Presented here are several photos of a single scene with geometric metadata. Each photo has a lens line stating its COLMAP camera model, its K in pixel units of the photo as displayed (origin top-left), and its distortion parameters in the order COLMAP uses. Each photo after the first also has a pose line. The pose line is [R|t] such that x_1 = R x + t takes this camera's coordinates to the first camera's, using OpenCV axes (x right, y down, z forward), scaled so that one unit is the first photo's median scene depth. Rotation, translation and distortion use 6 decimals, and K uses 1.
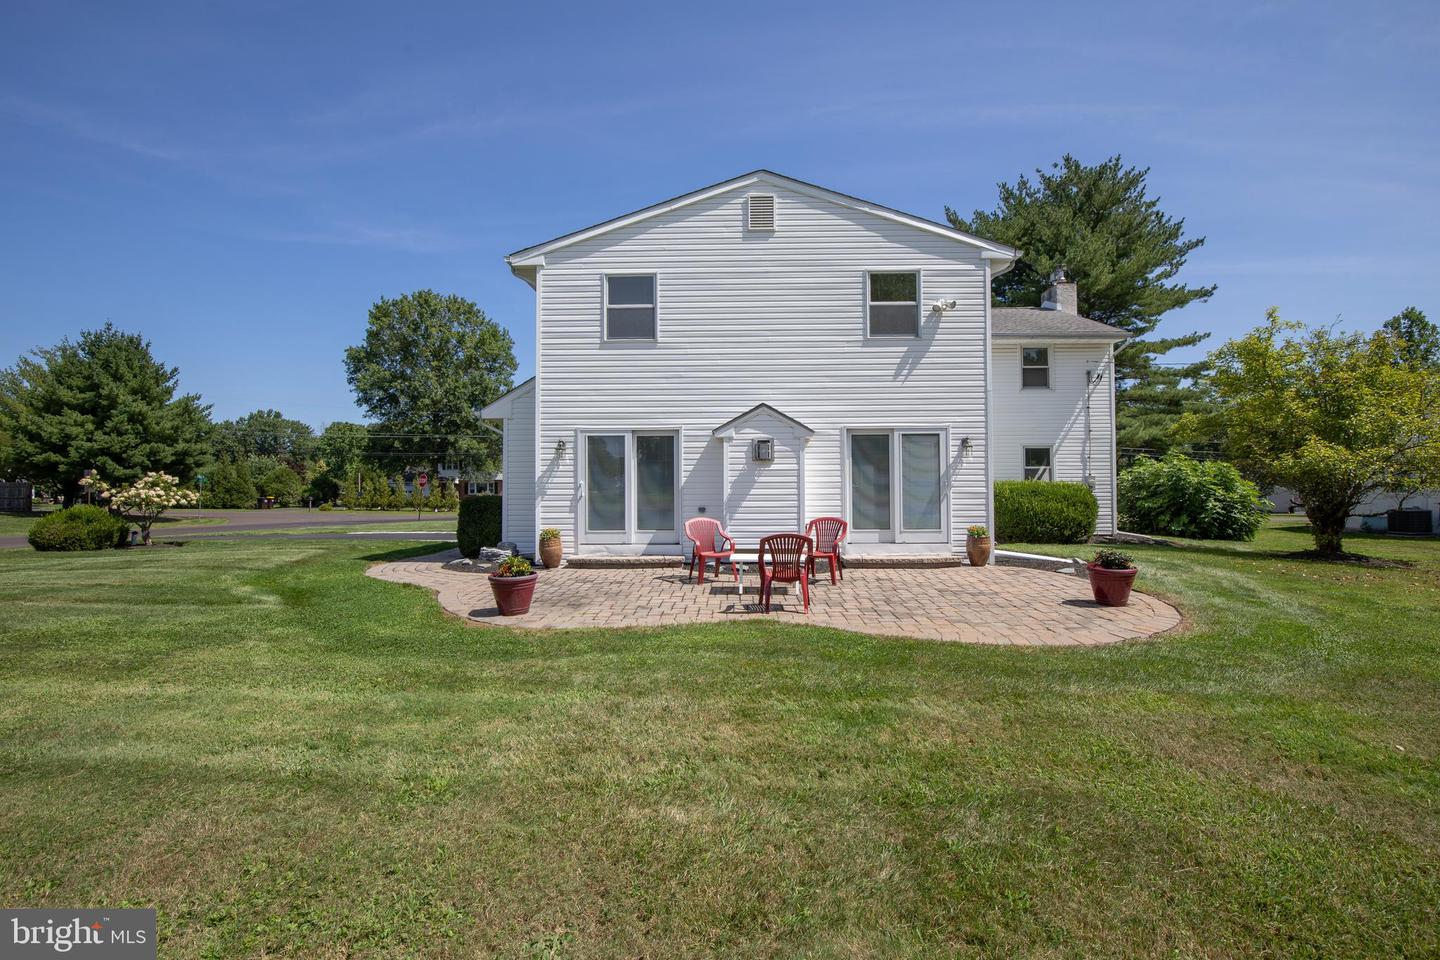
lens RADIAL K [[659.1, 0, 724.9], [0, 659.1, 476.9], [0, 0, 1]] dist [-0.034802, 0.006373]
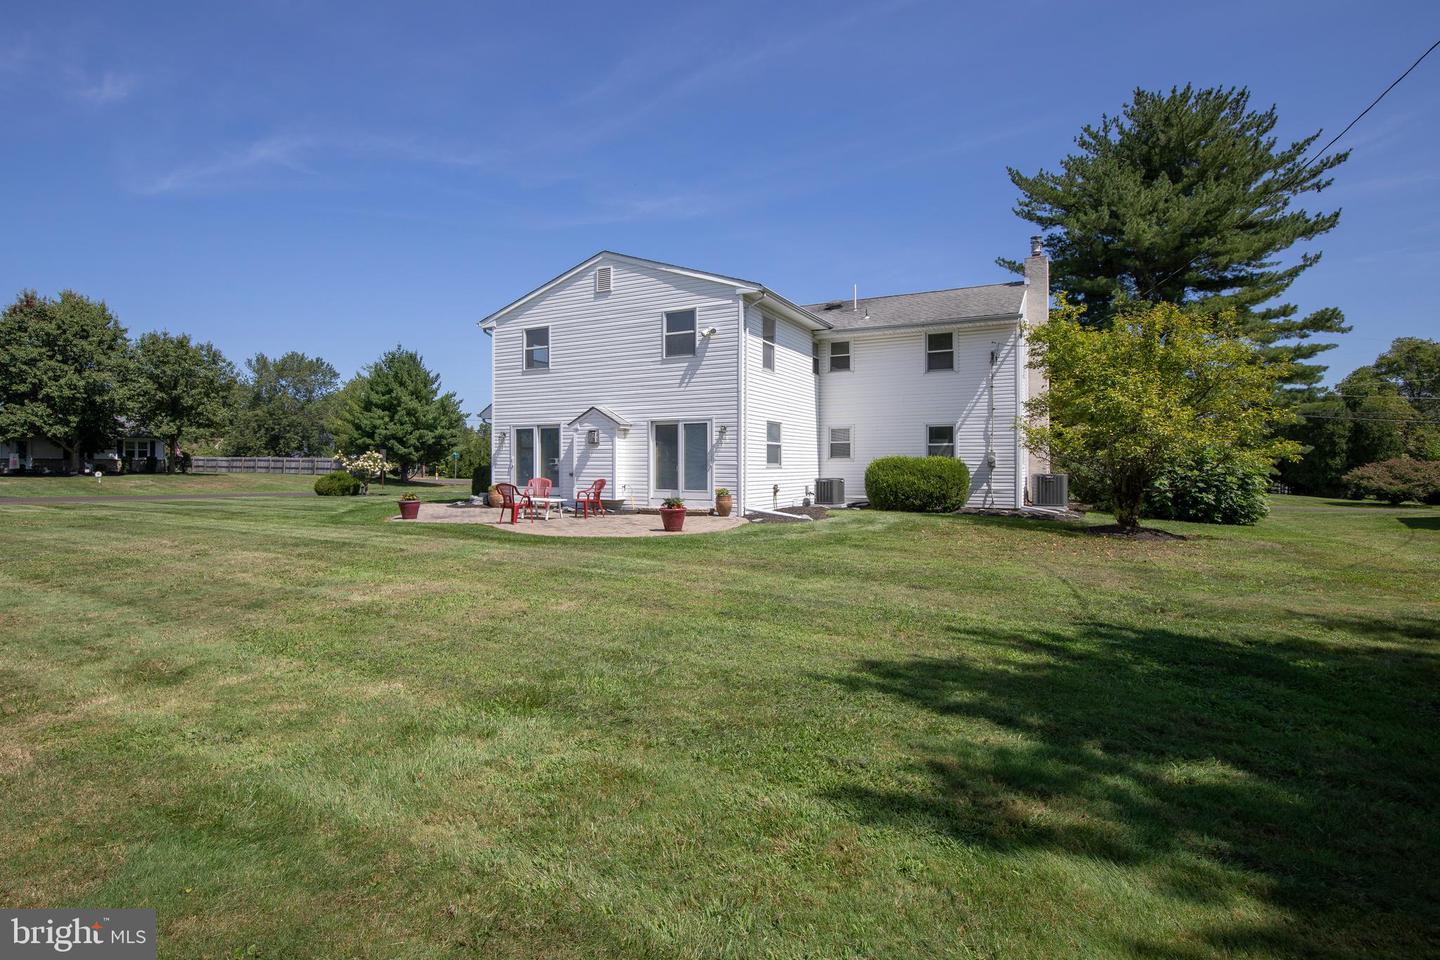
lens RADIAL K [[740.5, 0, 645.2], [0, 740.5, 469.5], [0, 0, 1]] dist [-0.038844, 0.003744]
pose [[0.868910, 0.008915, -0.494890, 0.657974], [0.001757, 0.999776, 0.021096, 0.000323], [0.494967, -0.019200, 0.868700, -0.297962]]
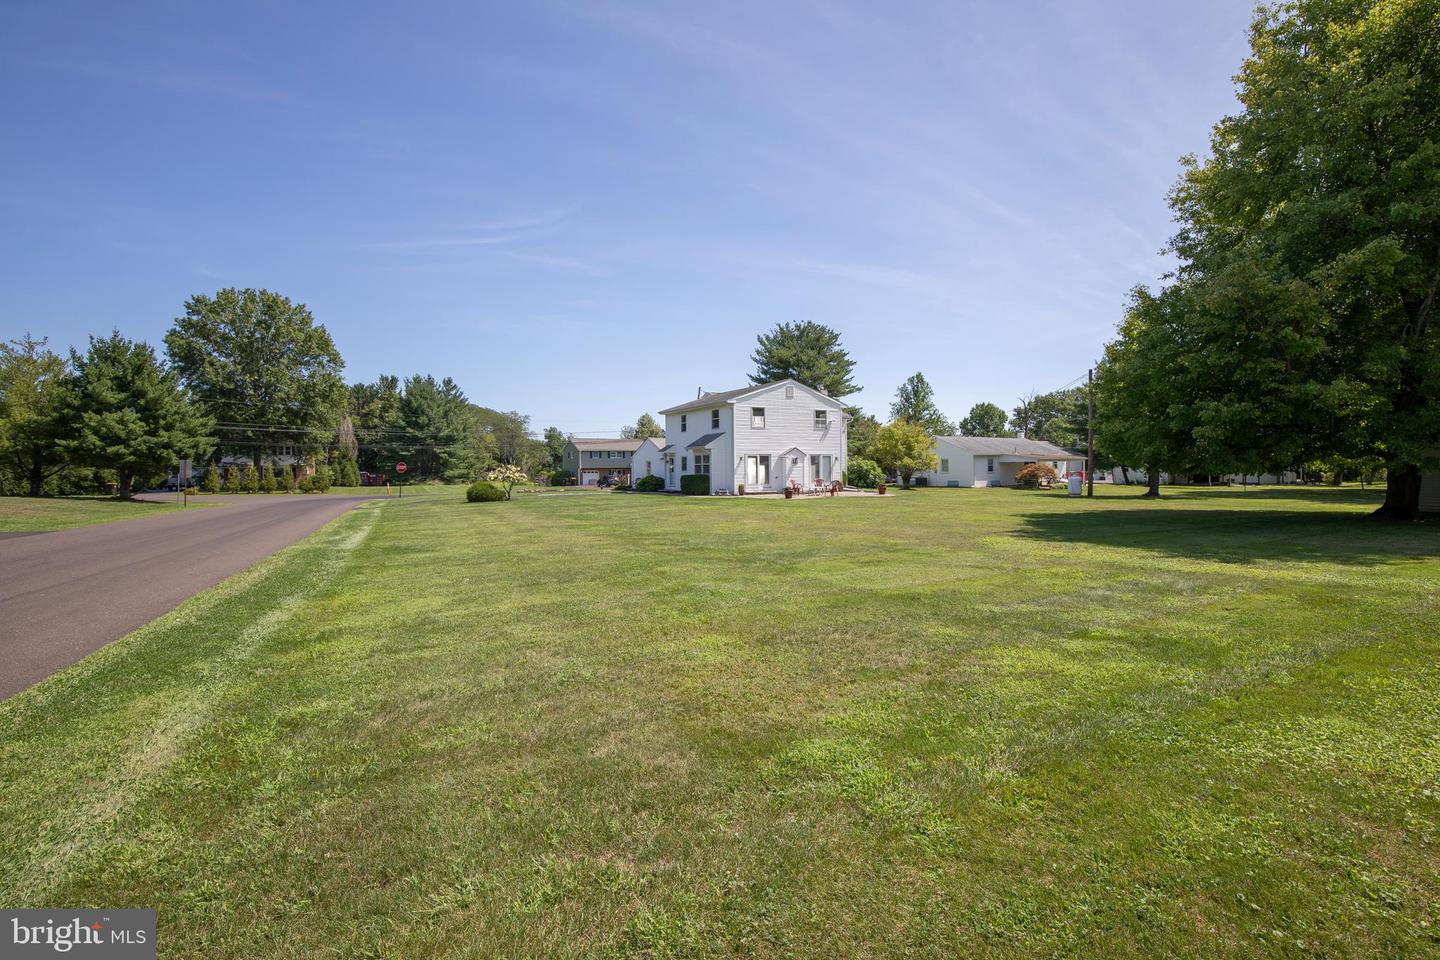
lens RADIAL K [[659.1, 0, 721.5], [0, 659.1, 475.5], [0, 0, 1]] dist [-0.034802, 0.006373]
pose [[0.856719, -0.009154, 0.515702, -1.359009], [-0.003668, 0.999709, 0.023839, -0.027116], [-0.515770, -0.022315, 0.856436, -1.188157]]
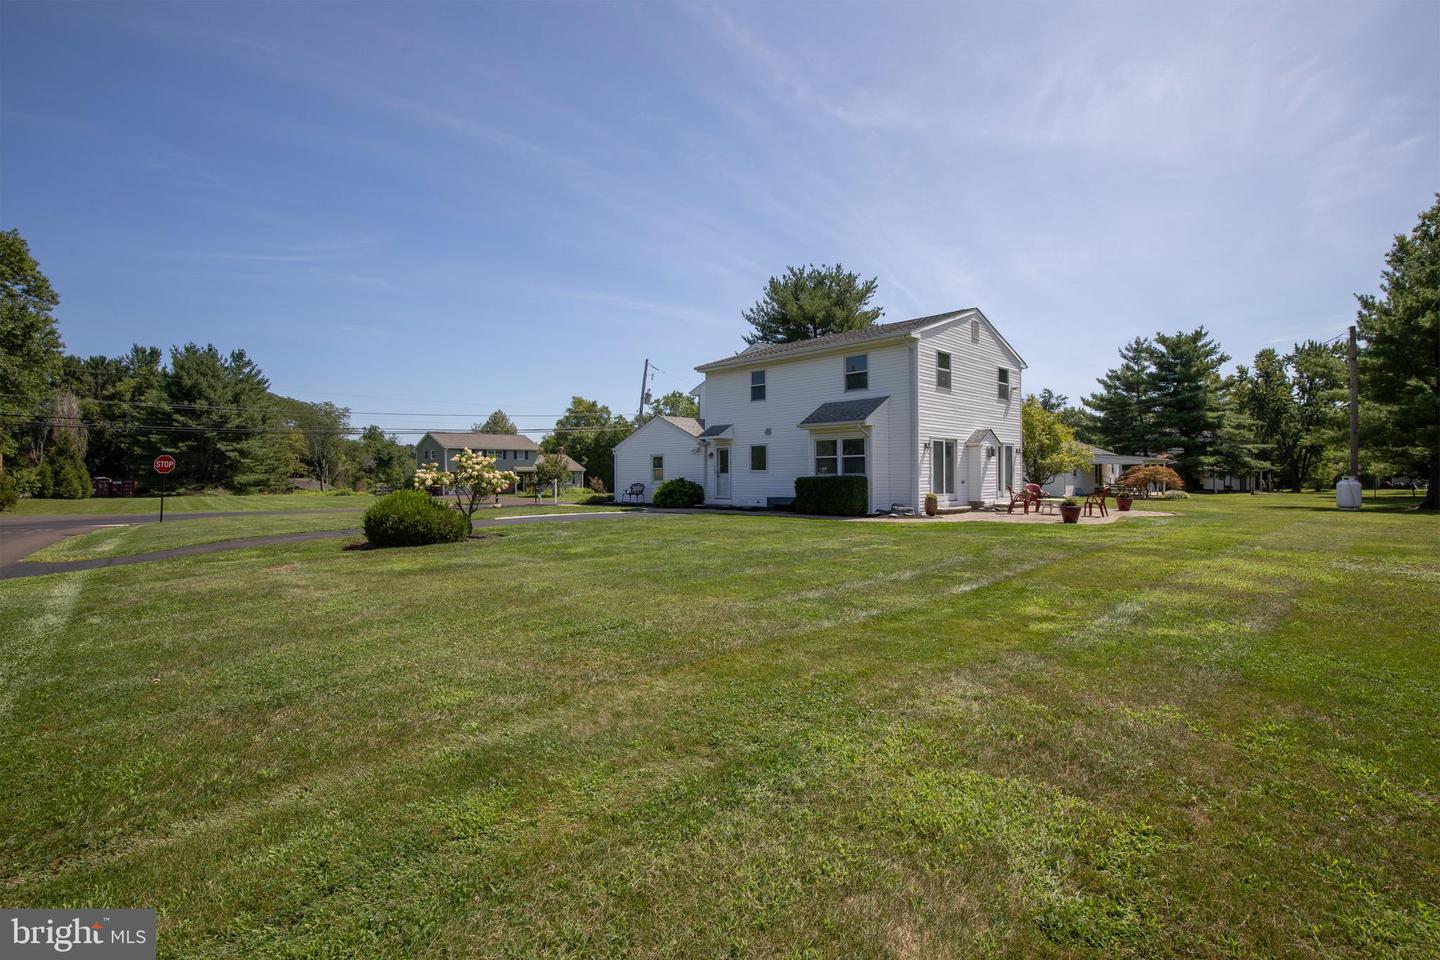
lens RADIAL K [[659.1, 0, 721.0], [0, 659.1, 476.4], [0, 0, 1]] dist [-0.034802, 0.006373]
pose [[0.697898, -0.001174, 0.716197, -1.242460], [-0.009806, 0.999889, 0.011194, 0.012756], [-0.716130, -0.014835, 0.697809, 0.118933]]
